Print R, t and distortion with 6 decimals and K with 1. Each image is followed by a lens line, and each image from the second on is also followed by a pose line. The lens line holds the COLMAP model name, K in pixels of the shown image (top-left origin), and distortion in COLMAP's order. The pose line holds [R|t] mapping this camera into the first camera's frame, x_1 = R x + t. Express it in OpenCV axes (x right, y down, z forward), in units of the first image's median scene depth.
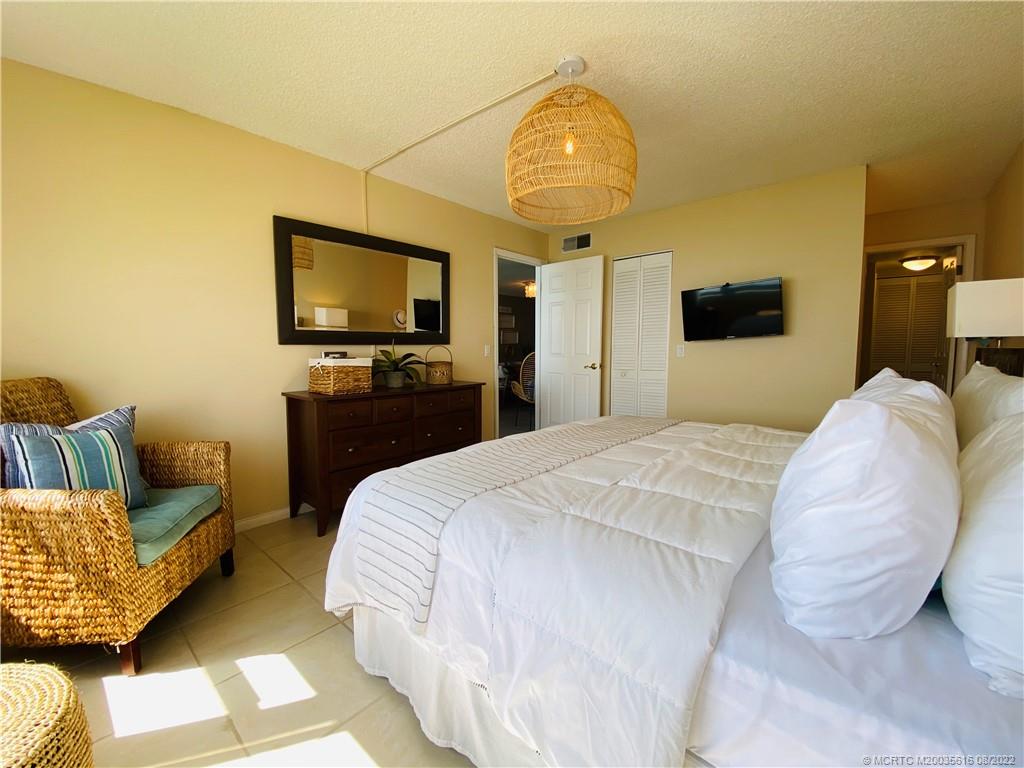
lens RADIAL K [[412.2, 0, 510.3], [0, 412.2, 383.4], [0, 0, 1]] dist [0.025339, -0.023279]
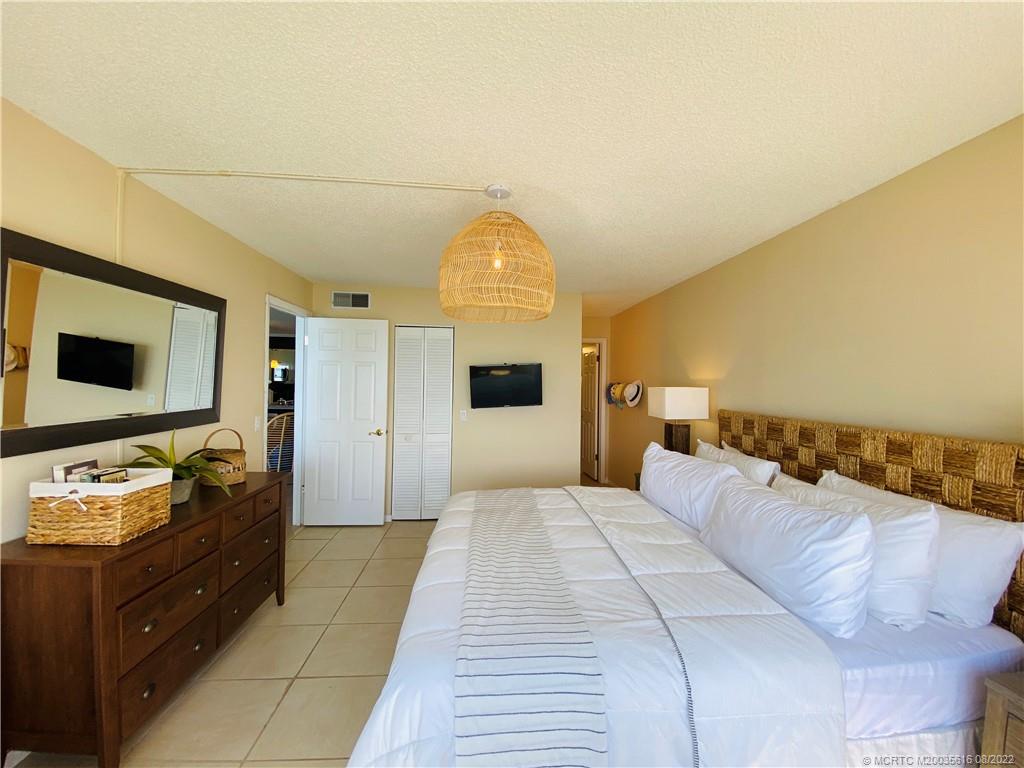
lens RADIAL K [[411.9, 0, 509.4], [0, 411.9, 383.0], [0, 0, 1]] dist [0.001490, -0.010563]
pose [[0.697588, 0.012928, 0.716382, -0.380393], [0.045353, 0.997036, -0.062155, -0.115160], [-0.715062, 0.075848, 0.694934, 0.155123]]
